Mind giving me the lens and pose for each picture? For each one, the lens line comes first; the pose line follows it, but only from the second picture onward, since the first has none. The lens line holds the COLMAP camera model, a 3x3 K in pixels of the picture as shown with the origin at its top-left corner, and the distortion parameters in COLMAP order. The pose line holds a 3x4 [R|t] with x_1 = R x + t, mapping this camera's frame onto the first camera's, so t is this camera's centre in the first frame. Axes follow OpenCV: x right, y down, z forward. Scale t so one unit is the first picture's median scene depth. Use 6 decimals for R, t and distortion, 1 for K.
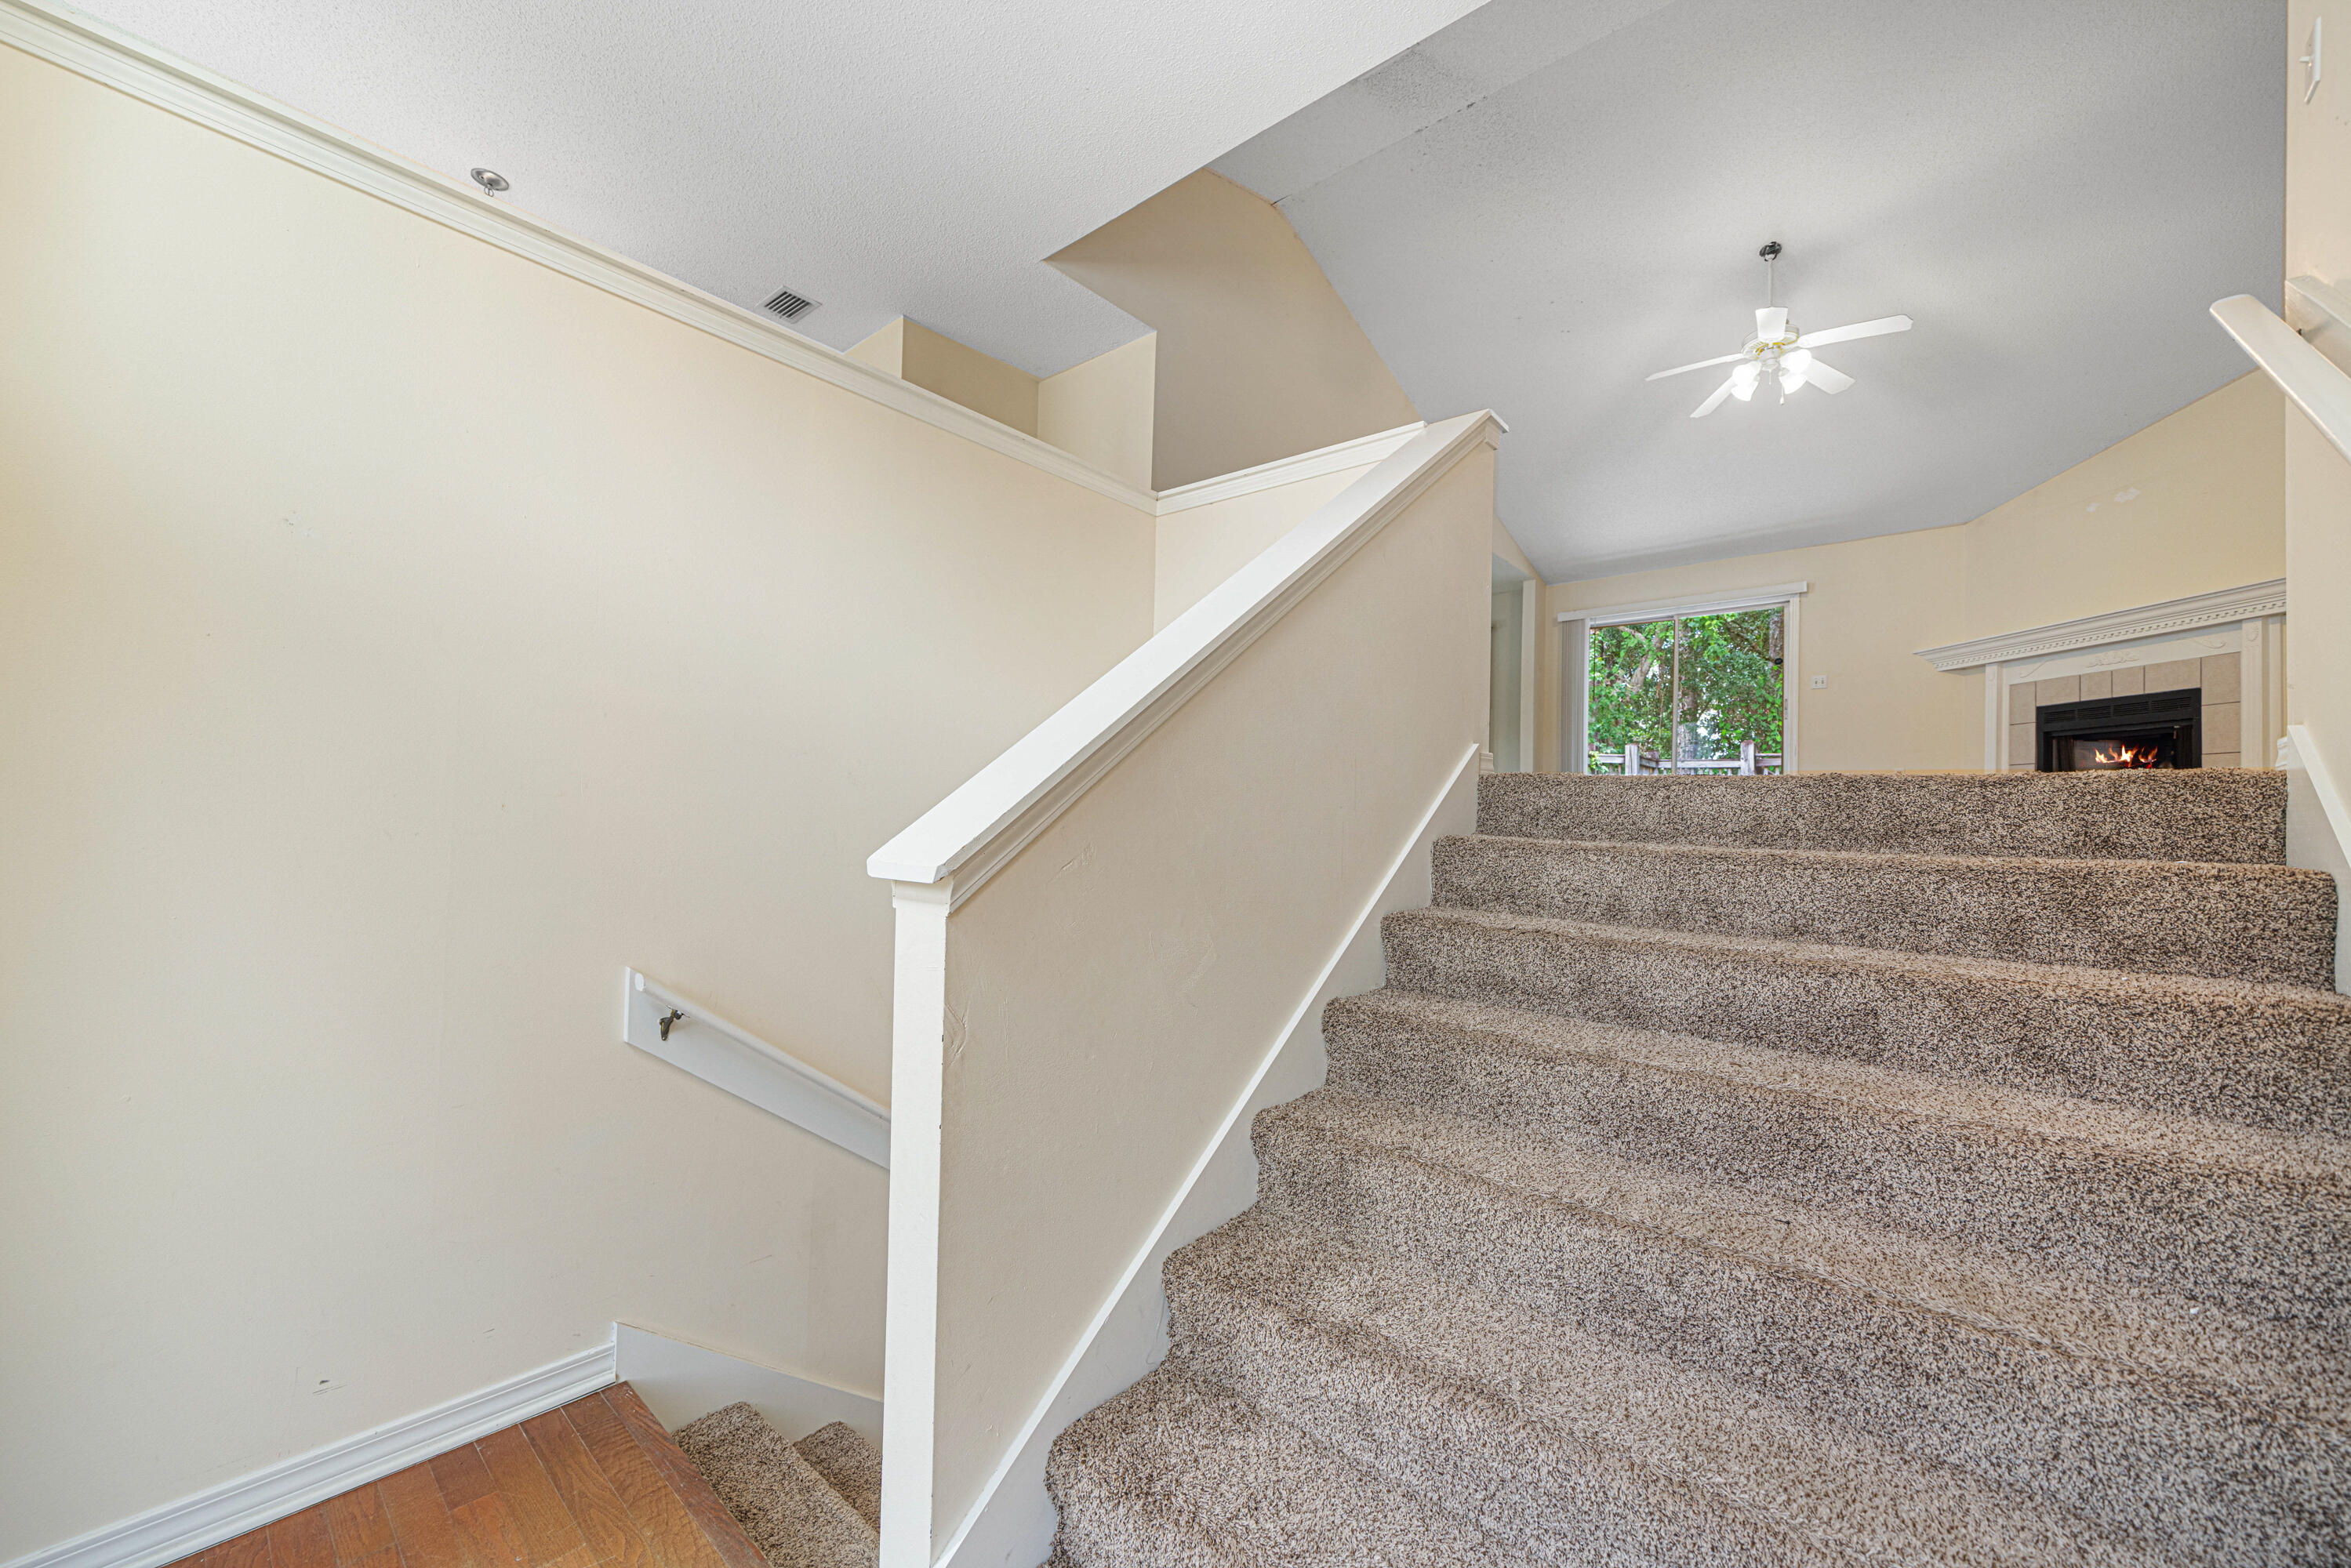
lens RADIAL K [[904.0, 0, 1174.7], [0, 904.0, 813.7], [0, 0, 1]] dist [0.000395, 0.000059]
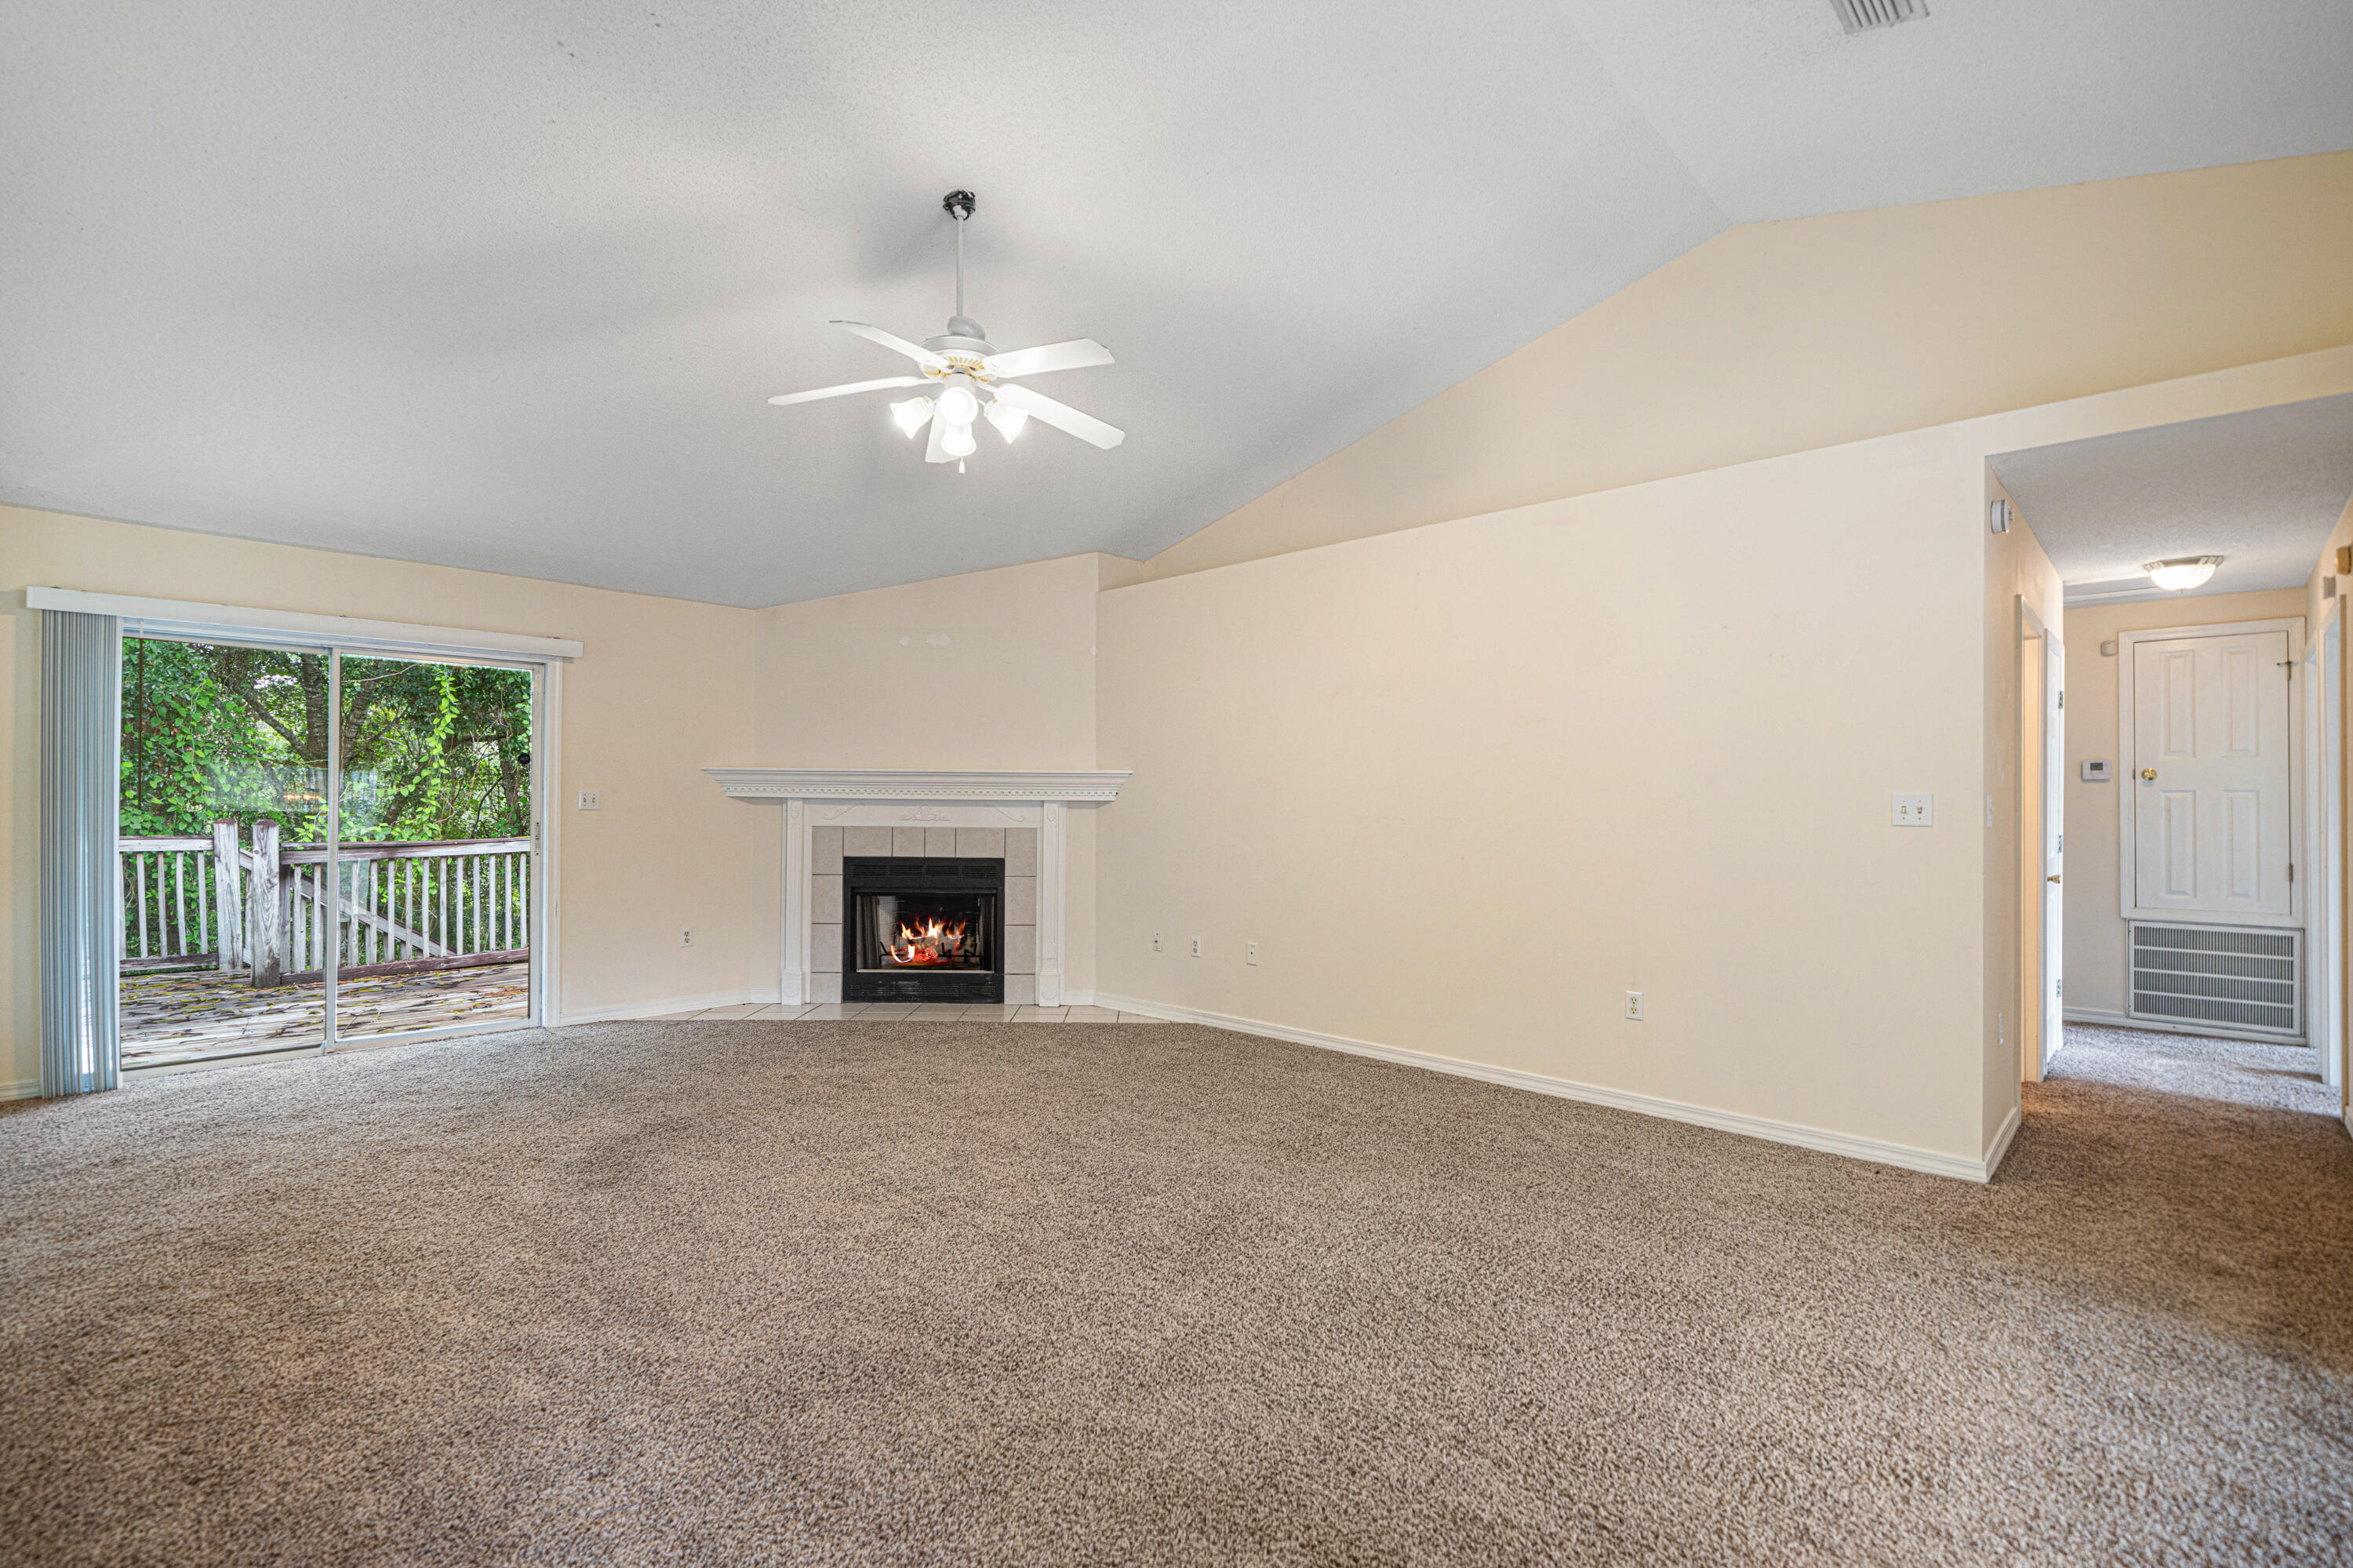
lens RADIAL K [[1056.8, 0, 1176.5], [0, 1056.8, 784.0], [0, 0, 1]] dist [-0.000354, -0.000009]
pose [[0.063115, -0.002392, 0.998003, -0.012682], [-0.014721, 0.999886, 0.003328, -0.204124], [-0.997898, -0.014902, 0.063072, 0.662582]]
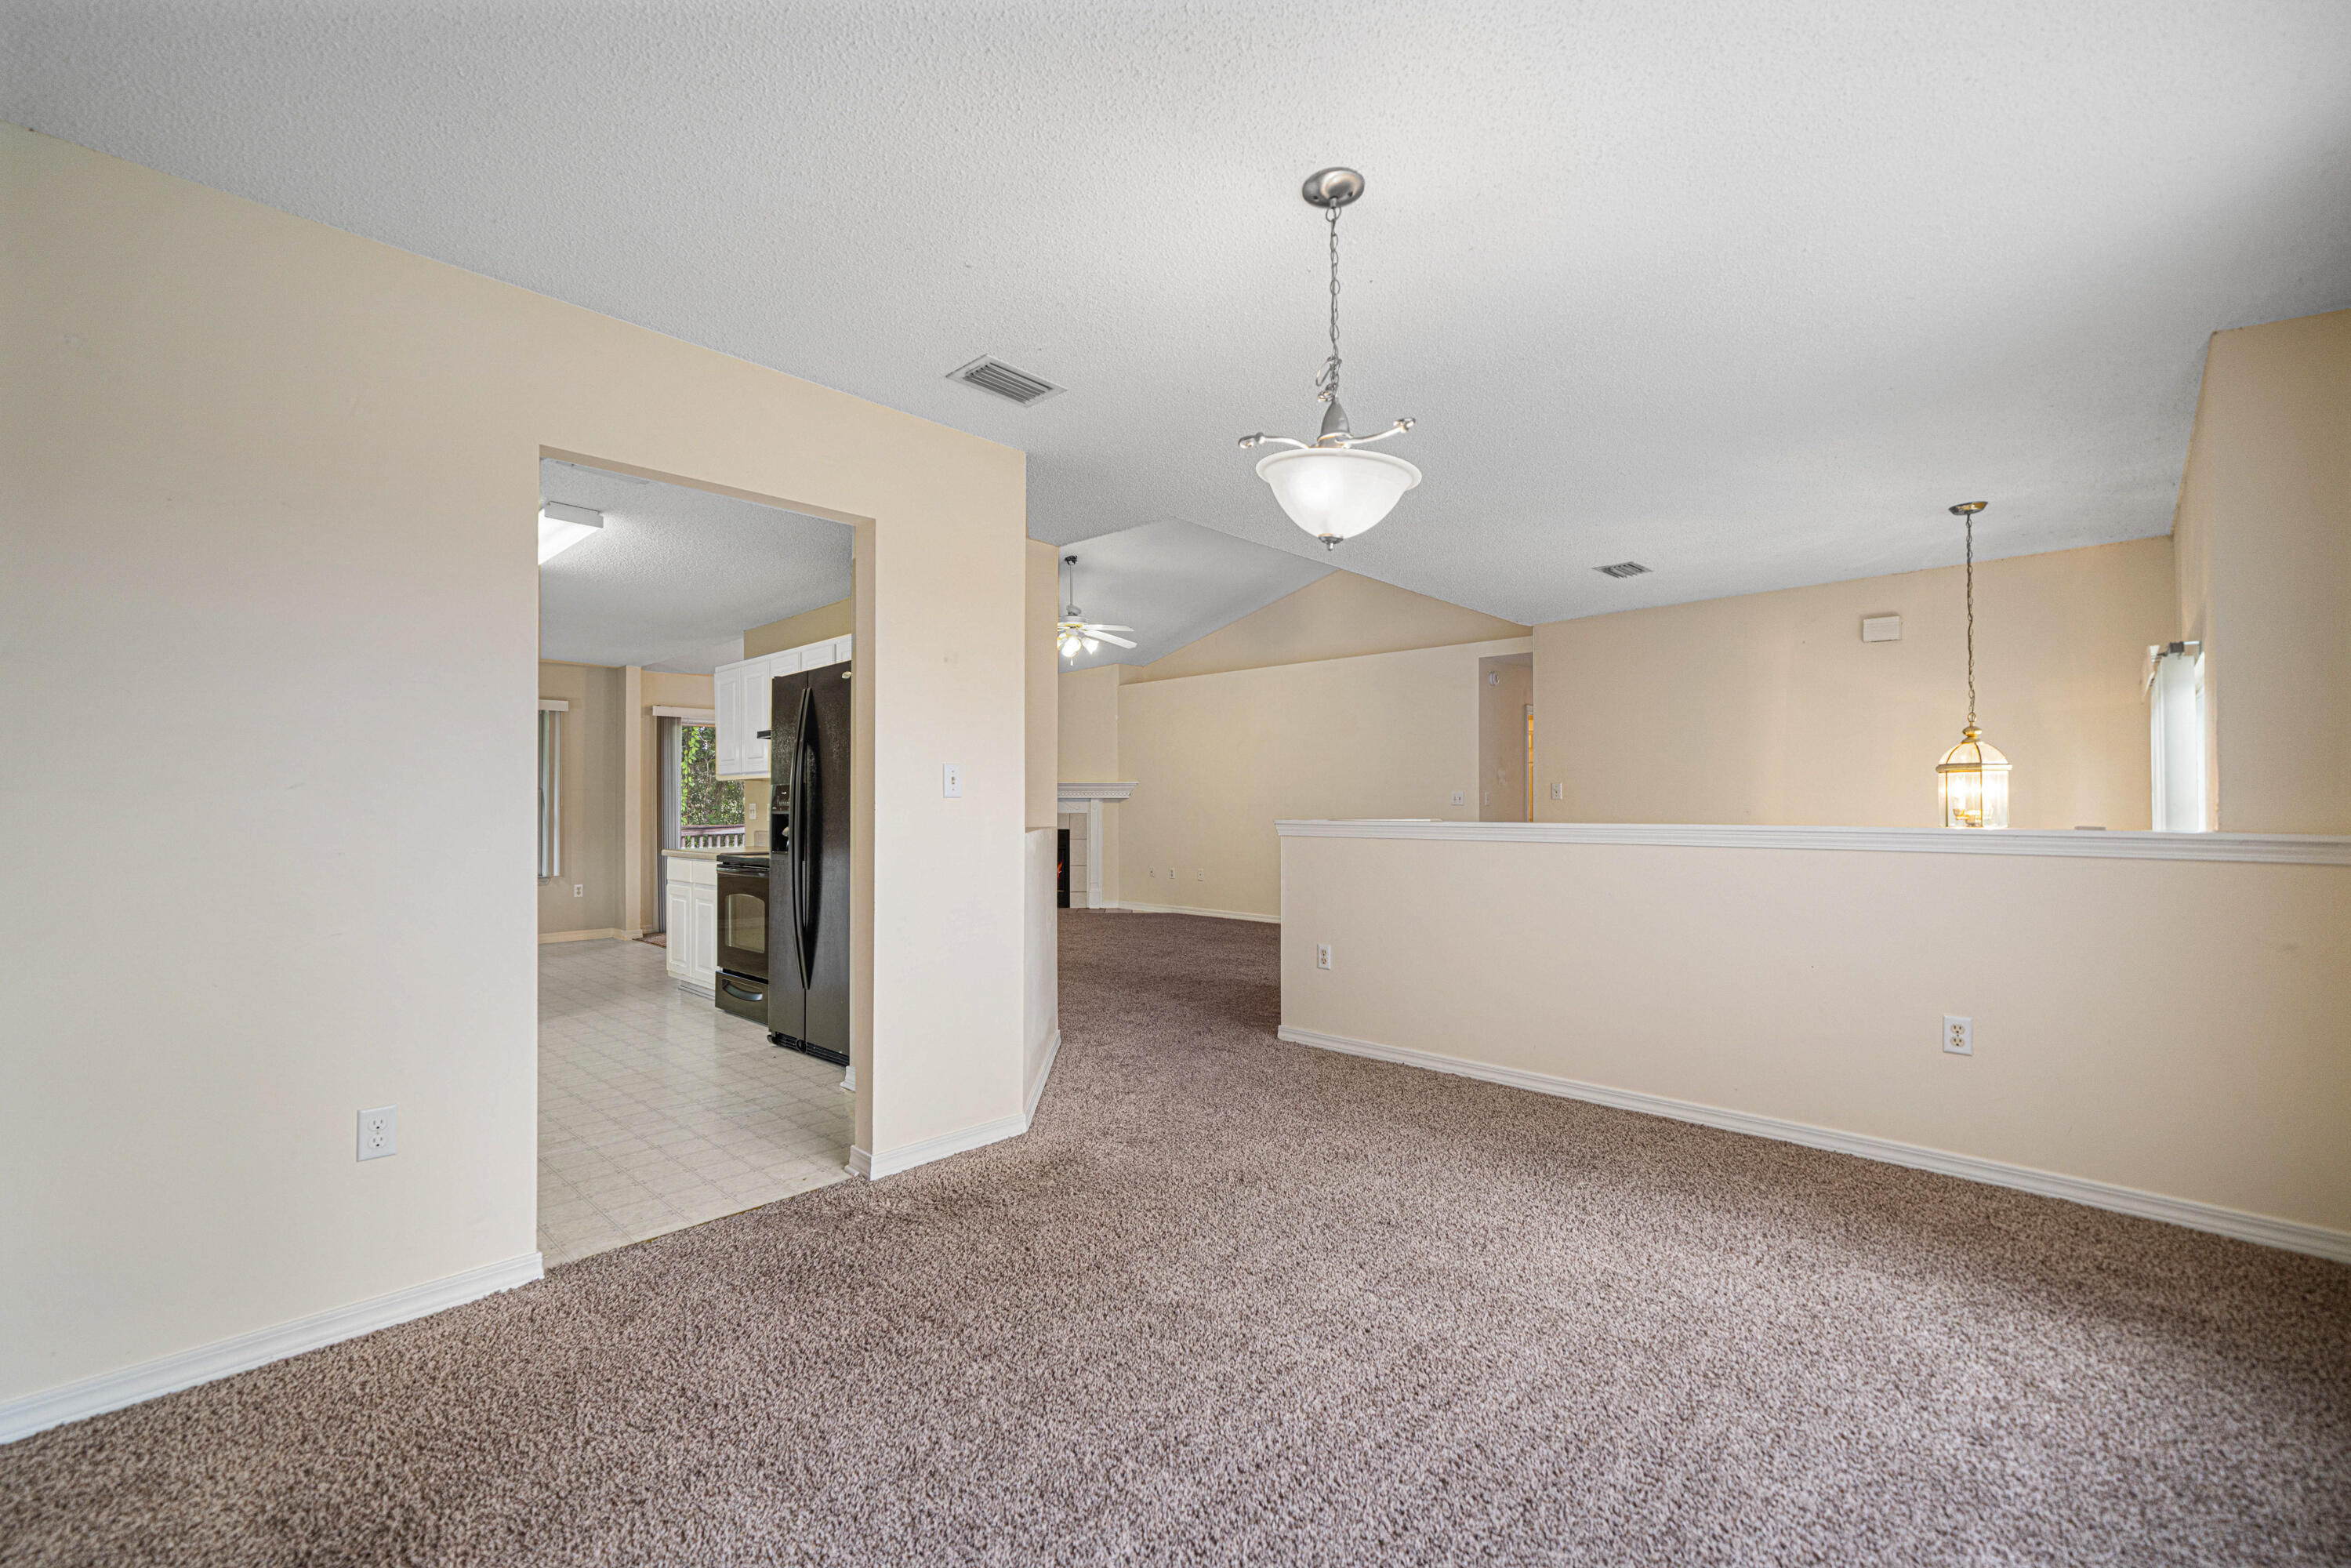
lens RADIAL K [[958.4, 0, 1175.5], [0, 958.4, 784.0], [0, 0, 1]] dist [-0.000155, -0.000021]
pose [[0.057471, -0.005779, 0.998330, -0.716642], [-0.011678, 0.999911, 0.006461, -0.222090], [-0.998279, -0.012030, 0.057398, 0.603786]]
